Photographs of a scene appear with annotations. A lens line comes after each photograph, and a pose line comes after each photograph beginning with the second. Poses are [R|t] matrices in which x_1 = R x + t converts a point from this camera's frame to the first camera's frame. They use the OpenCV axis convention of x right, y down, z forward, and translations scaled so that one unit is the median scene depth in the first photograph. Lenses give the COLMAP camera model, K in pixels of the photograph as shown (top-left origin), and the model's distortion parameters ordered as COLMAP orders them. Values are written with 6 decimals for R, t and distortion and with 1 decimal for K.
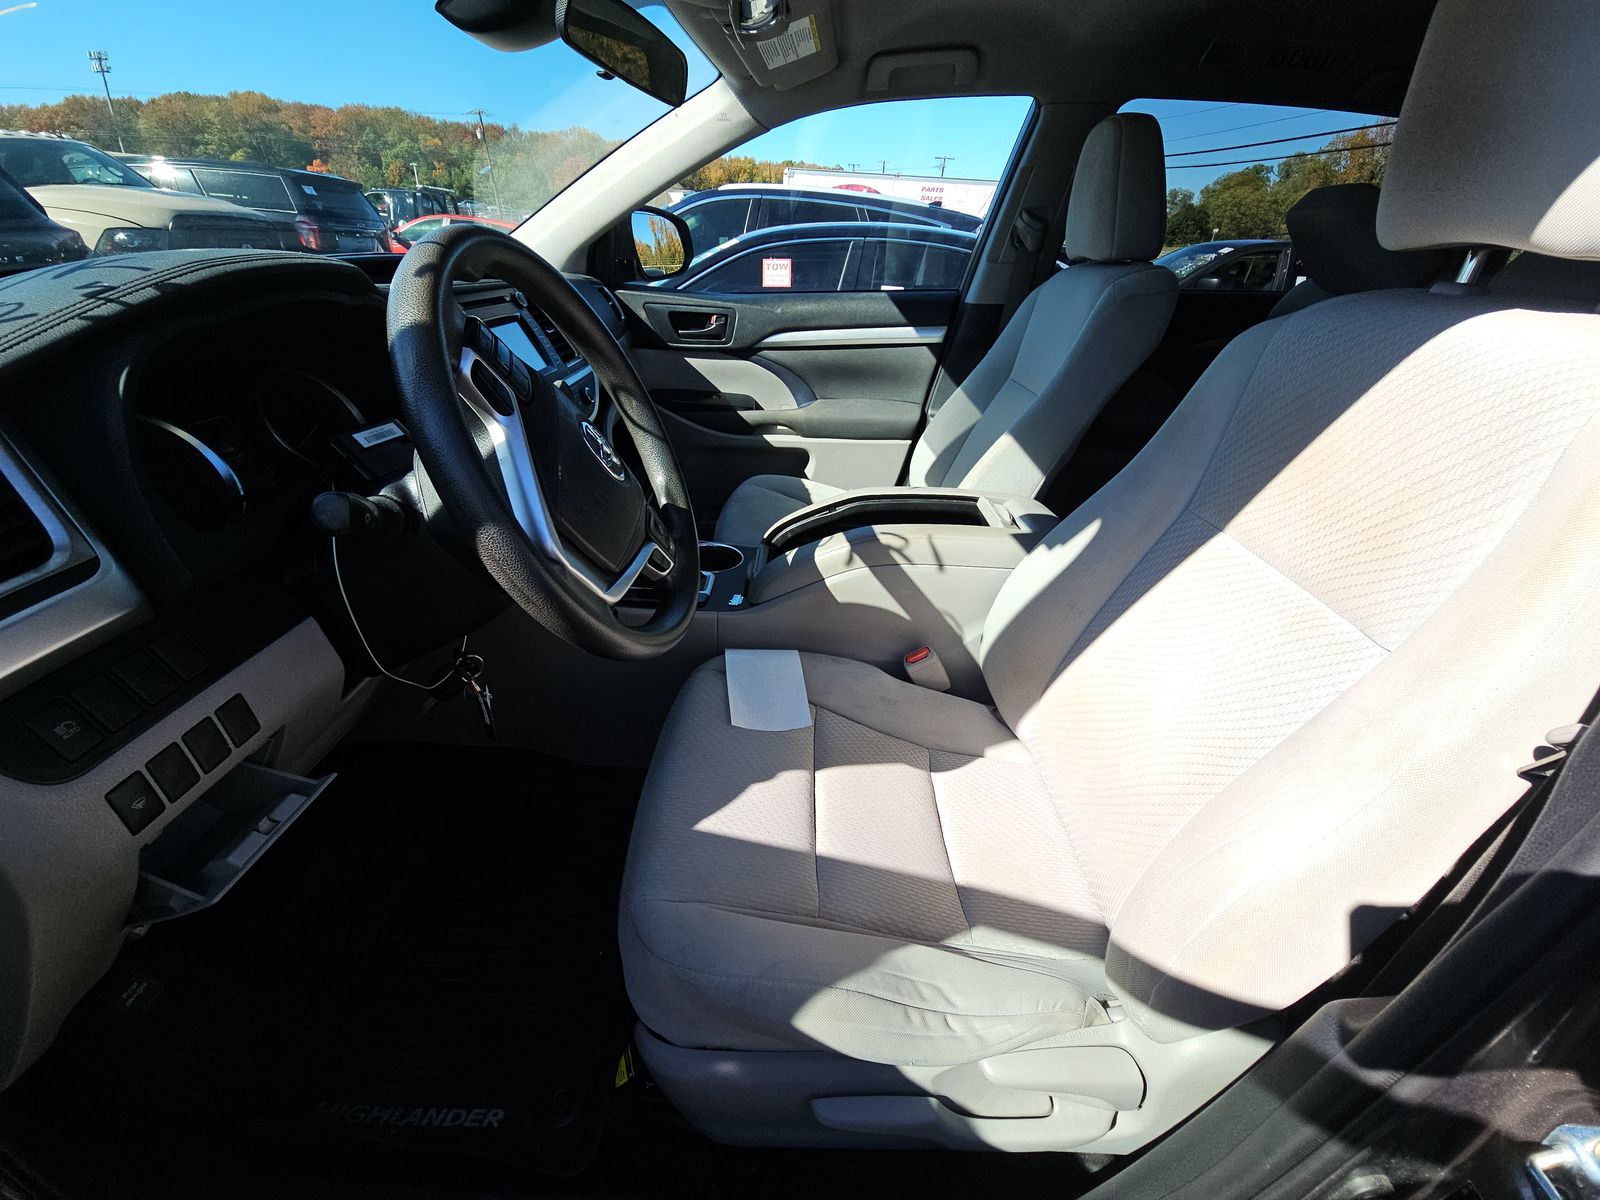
lens RADIAL K [[653.6, 0, 794.3], [0, 653.6, 601.9], [0, 0, 1]] dist [0.001329, 0.000105]
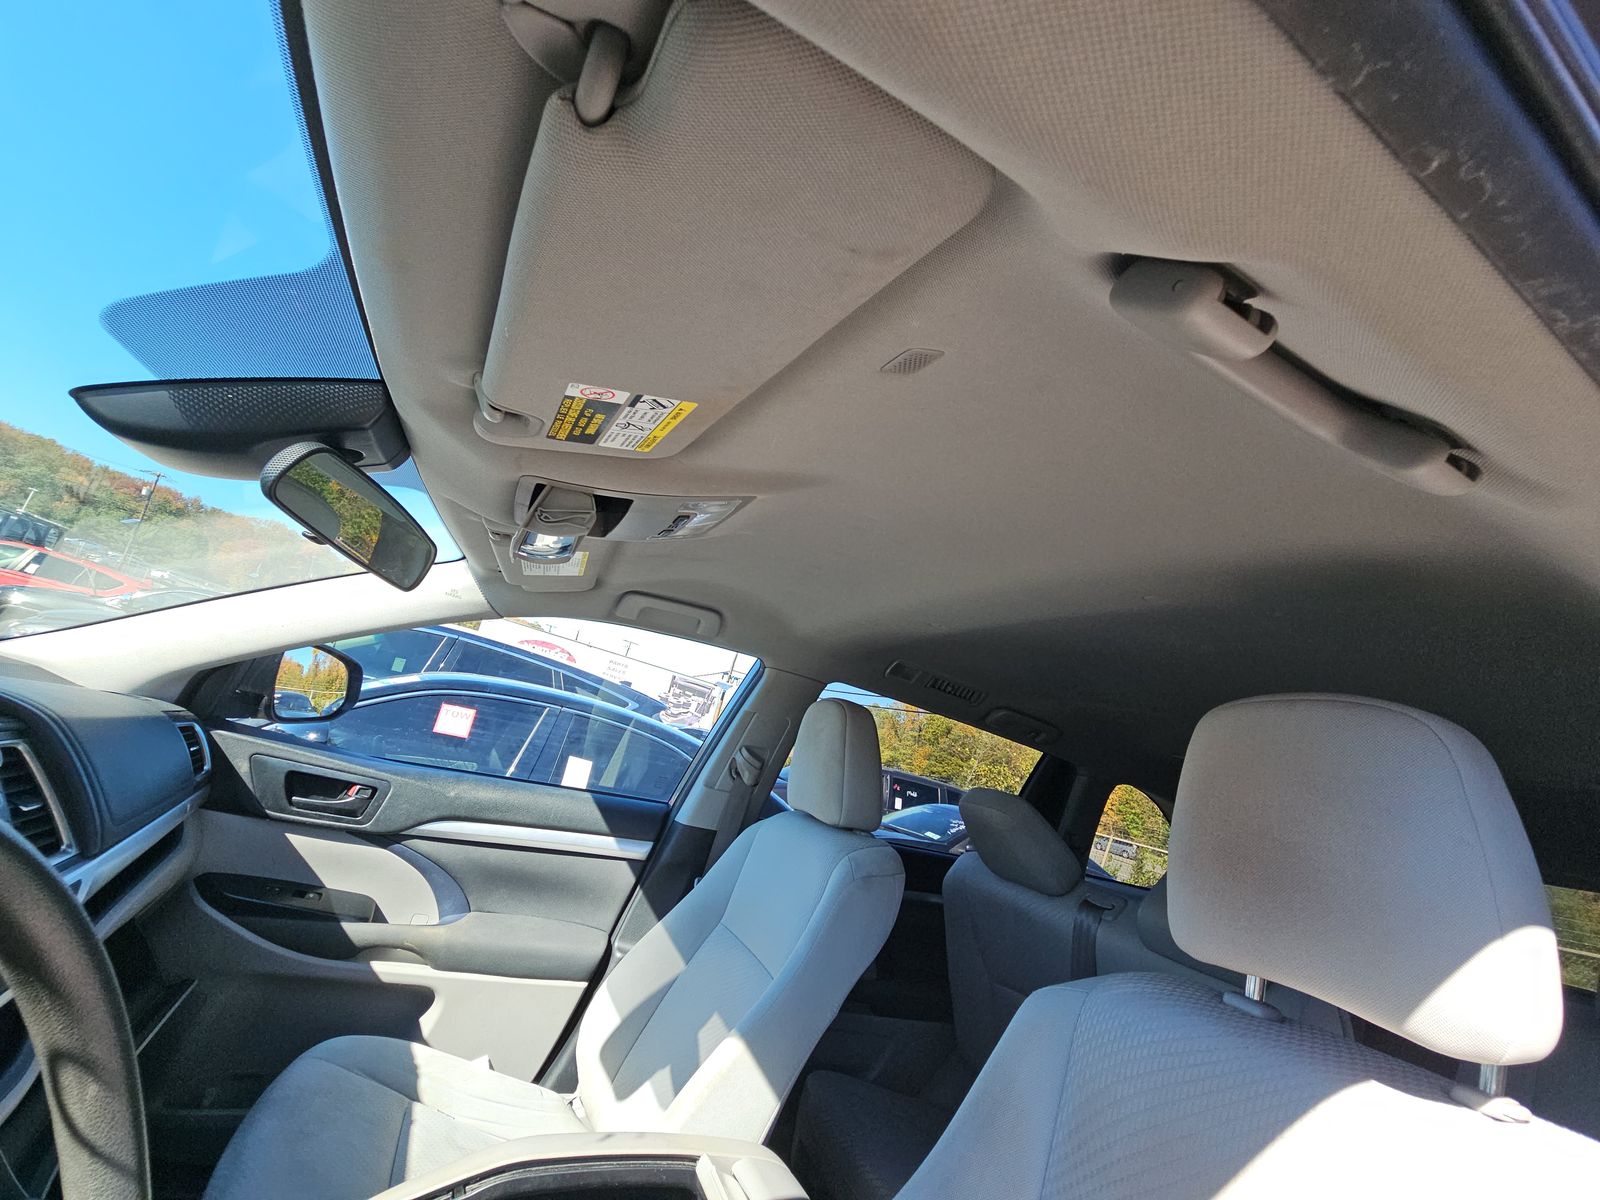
lens RADIAL K [[653.6, 0, 794.3], [0, 653.6, 601.9], [0, 0, 1]] dist [0.001329, 0.000105]
pose [[0.873739, 0.282439, 0.395990, -0.040652], [0.021875, 0.790491, -0.612083, -0.133053], [-0.485902, 0.543463, 0.684505, 0.125116]]
